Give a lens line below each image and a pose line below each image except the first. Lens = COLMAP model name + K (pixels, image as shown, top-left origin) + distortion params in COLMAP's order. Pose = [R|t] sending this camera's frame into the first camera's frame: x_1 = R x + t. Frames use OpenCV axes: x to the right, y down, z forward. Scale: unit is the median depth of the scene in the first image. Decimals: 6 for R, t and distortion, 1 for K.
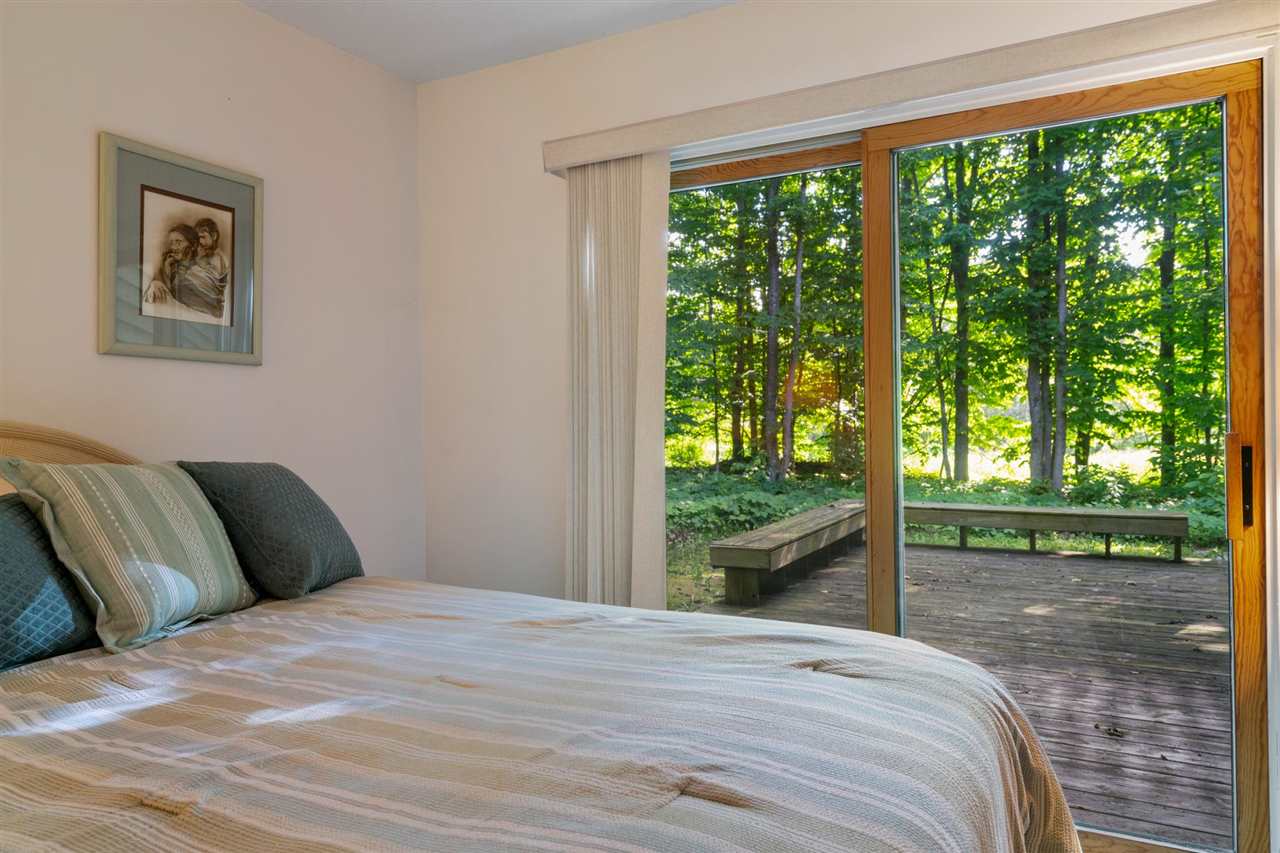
lens RADIAL K [[848.1, 0, 644.6], [0, 848.1, 420.9], [0, 0, 1]] dist [0.001967, 0.001894]
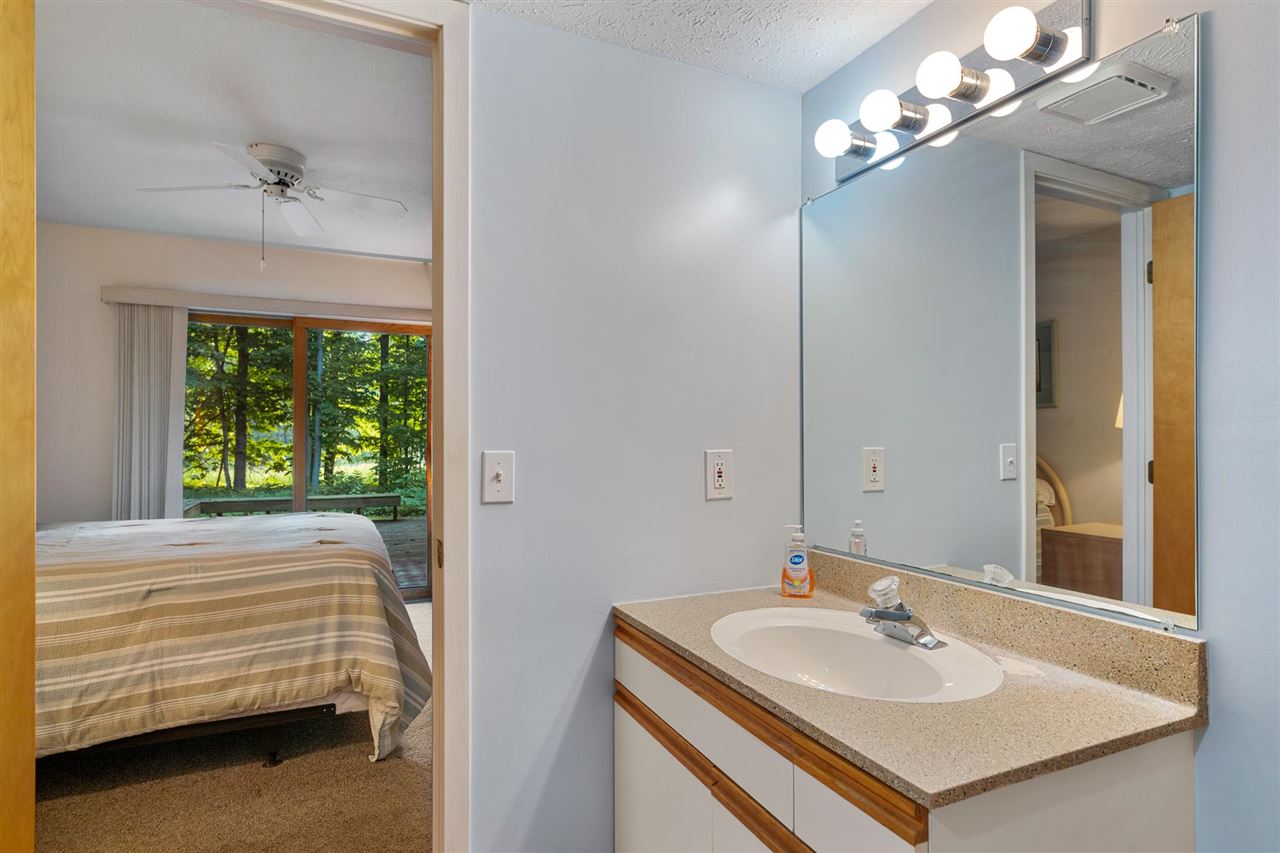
lens RADIAL K [[673.1, 0, 642.1], [0, 673.1, 435.2], [0, 0, 1]] dist [0.002250, 0.000684]
pose [[0.599750, 0.015823, 0.800031, -0.095530], [-0.006820, 0.999869, -0.014663, 0.000315], [-0.800158, 0.003338, 0.599780, -0.130039]]
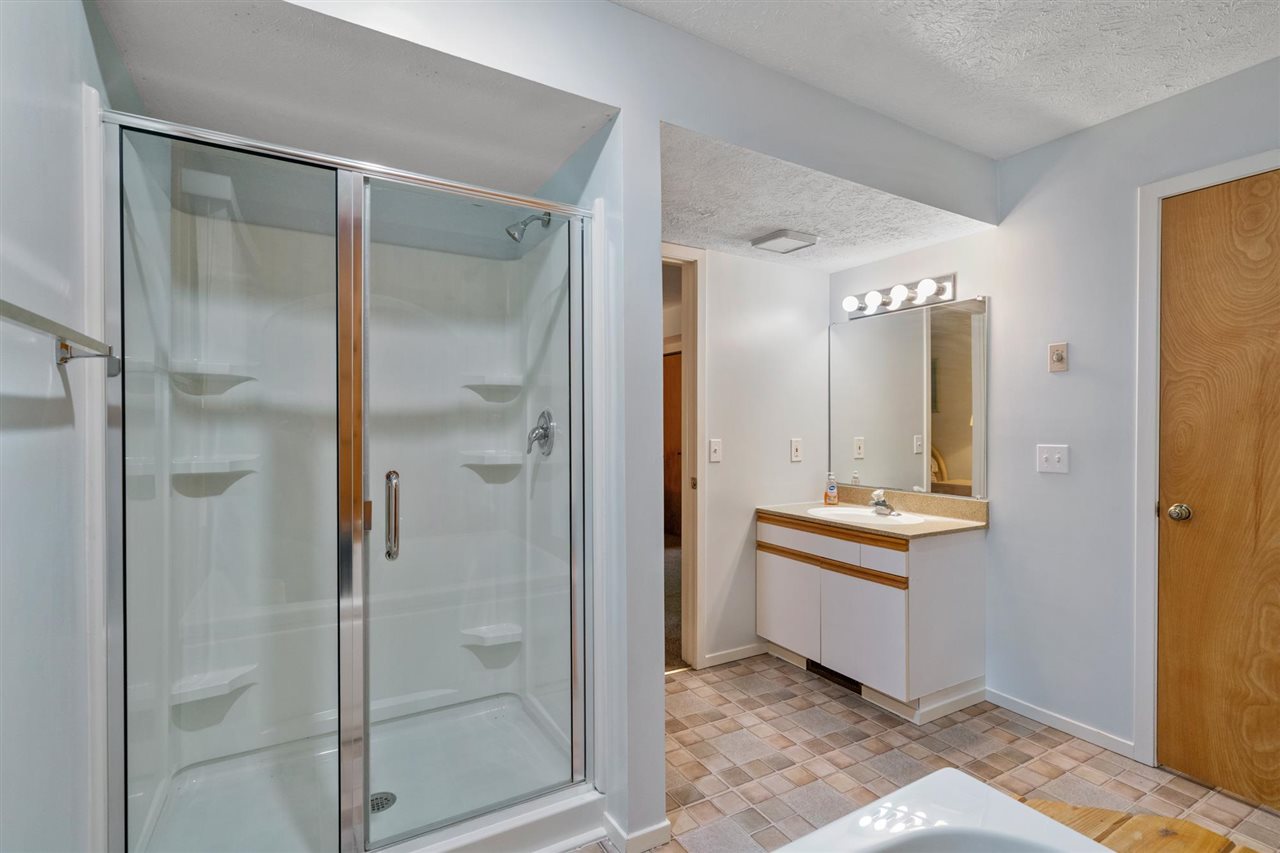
lens RADIAL K [[593.2, 0, 639.9], [0, 593.2, 429.3], [0, 0, 1]] dist [-0.002948, -0.000250]
pose [[0.525929, 0.009675, 0.850474, -0.206201], [-0.007034, 0.999951, -0.007025, -0.000581], [-0.850499, -0.002288, 0.525971, -0.138173]]
